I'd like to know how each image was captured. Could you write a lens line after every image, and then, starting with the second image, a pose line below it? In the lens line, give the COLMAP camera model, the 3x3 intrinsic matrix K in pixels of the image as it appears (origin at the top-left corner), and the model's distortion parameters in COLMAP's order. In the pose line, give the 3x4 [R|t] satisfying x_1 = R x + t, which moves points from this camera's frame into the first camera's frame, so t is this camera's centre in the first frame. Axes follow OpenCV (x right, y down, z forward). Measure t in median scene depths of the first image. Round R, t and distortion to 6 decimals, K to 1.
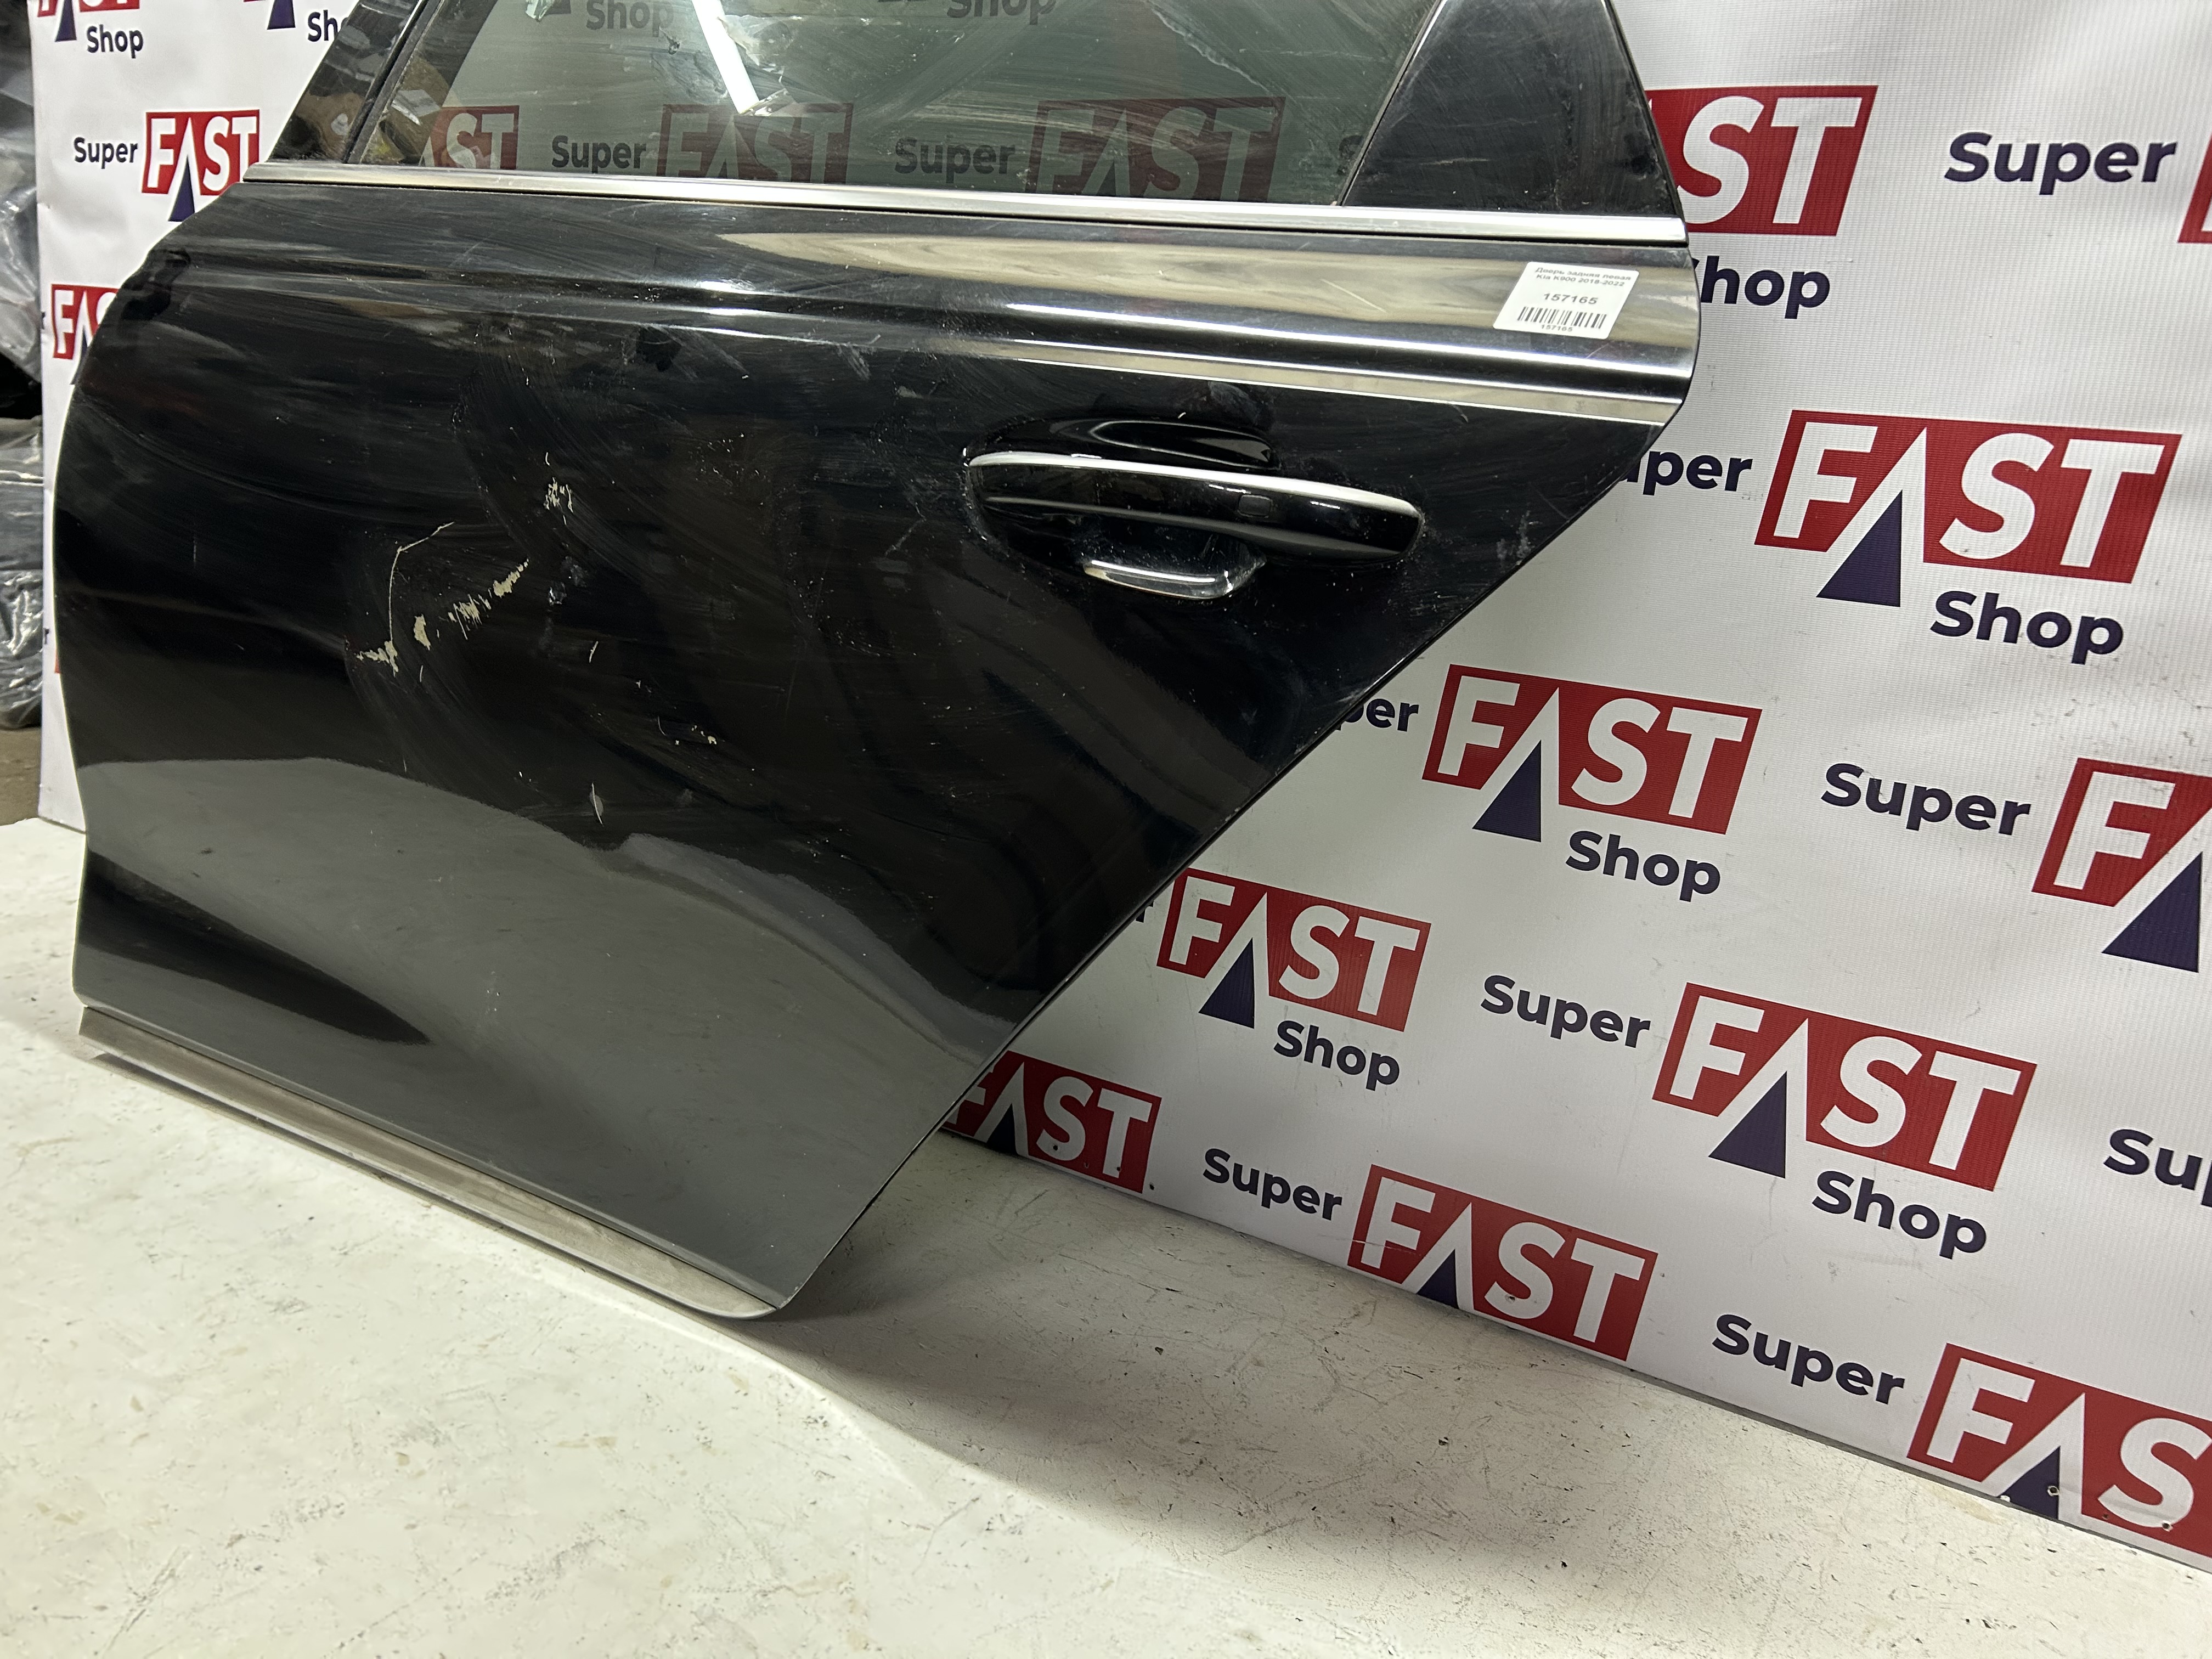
lens RADIAL K [[1682.3, 0, 1109.5], [0, 1682.3, 827.6], [0, 0, 1]] dist [0.048270, -0.055698]
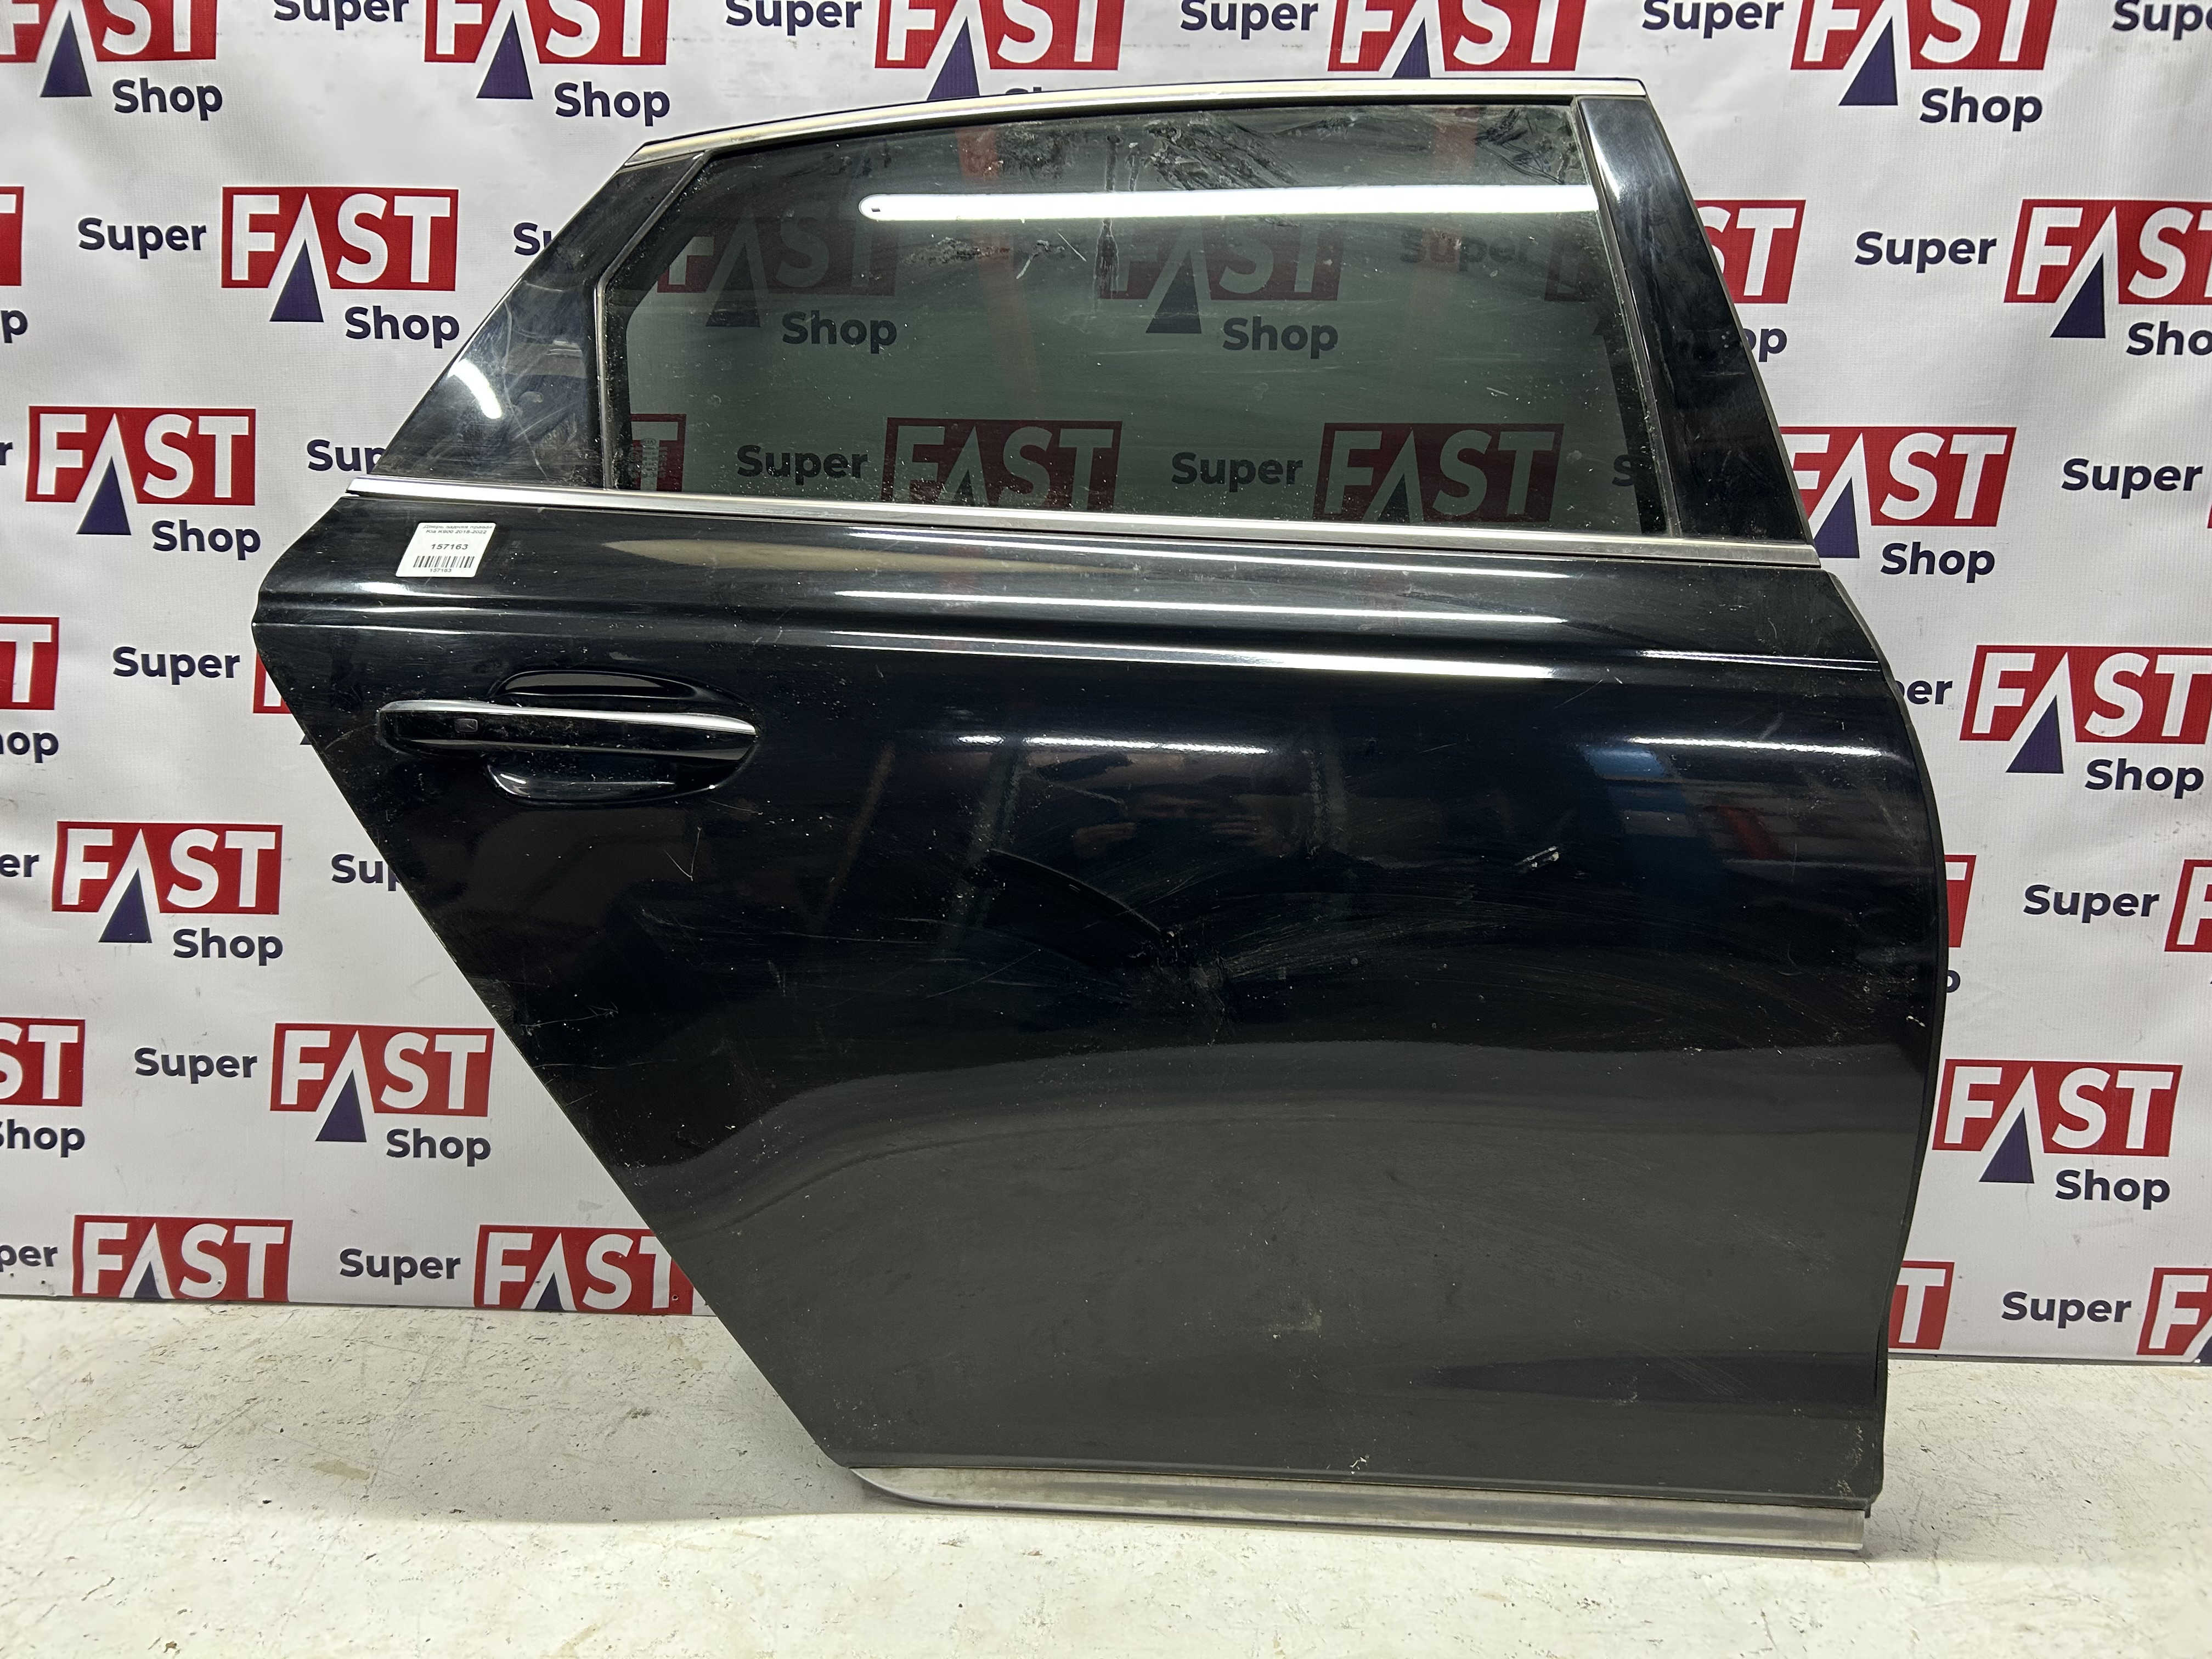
lens RADIAL K [[1682.3, 0, 1104.1], [0, 1682.3, 822.7], [0, 0, 1]] dist [0.048270, -0.055698]
pose [[0.874831, -0.149441, 0.460801, -0.906971], [0.174581, 0.984568, -0.012139, -0.210111], [-0.451876, 0.091067, 0.887420, 0.085733]]
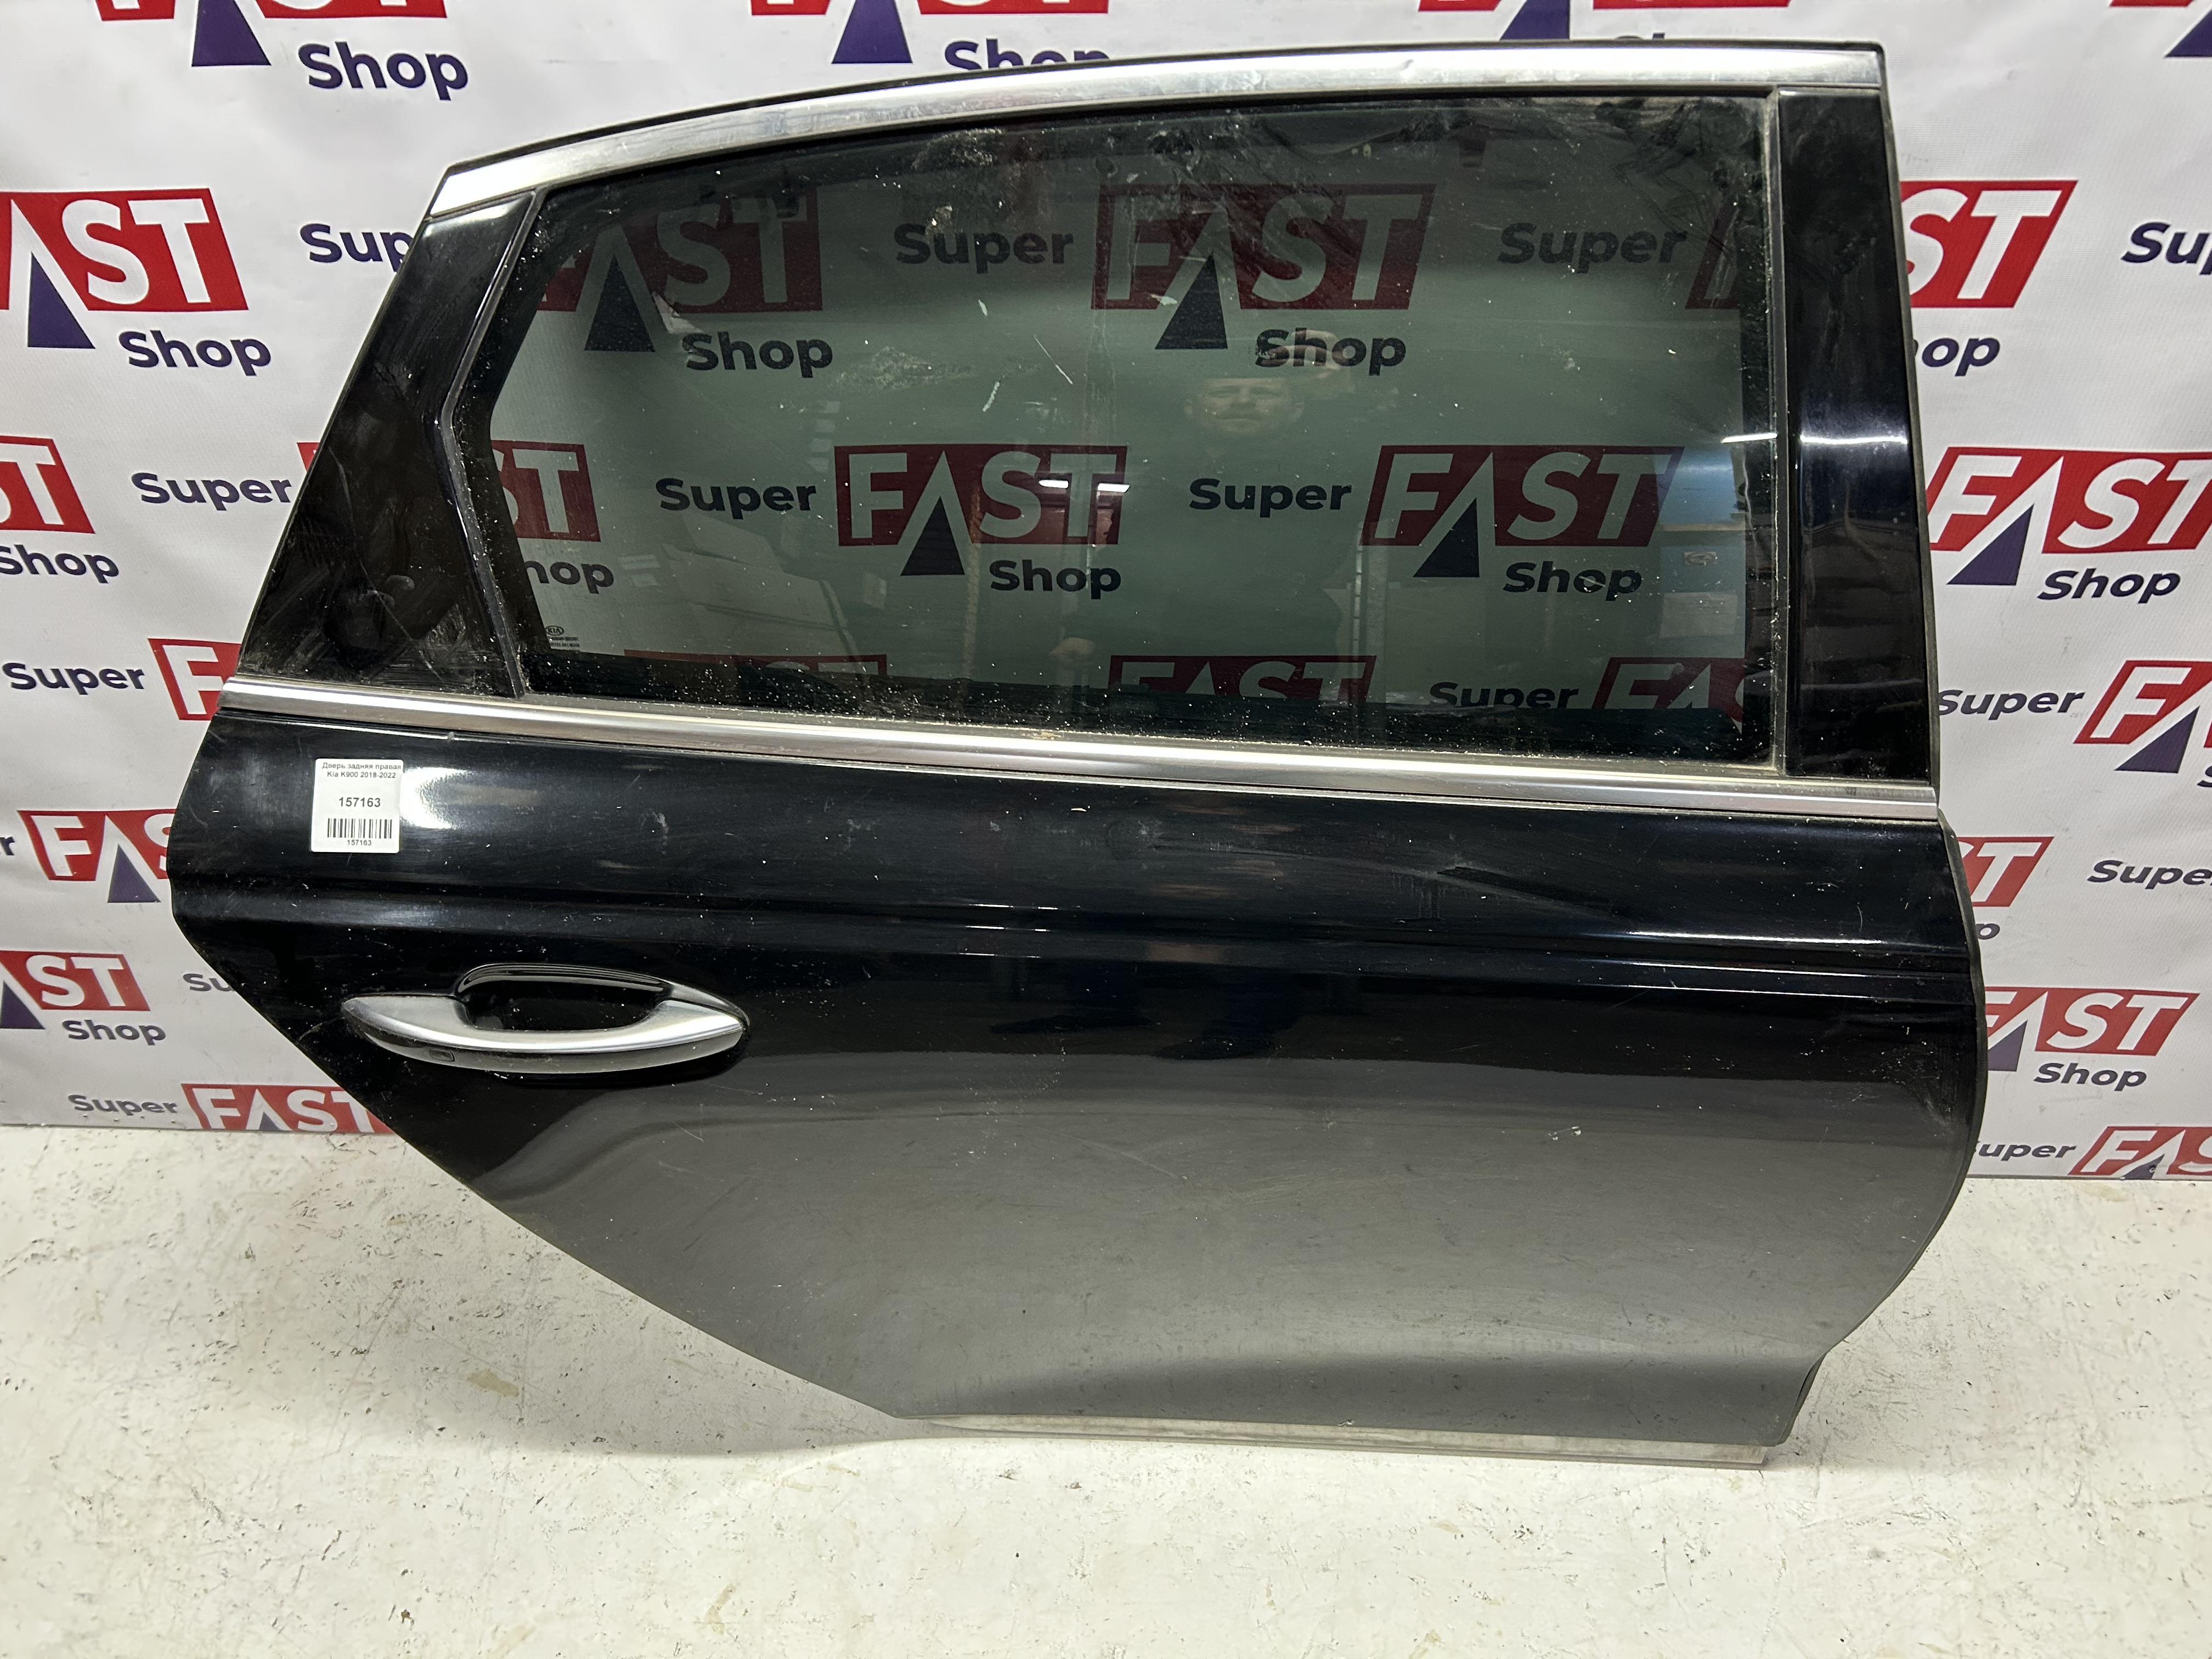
lens RADIAL K [[1682.3, 0, 1104.6], [0, 1682.3, 827.6], [0, 0, 1]] dist [0.048270, -0.055698]
pose [[0.875870, -0.409471, 0.255315, -0.598902], [0.204973, 0.794696, 0.571353, -0.996232], [-0.436851, -0.448098, 0.779980, 0.314477]]
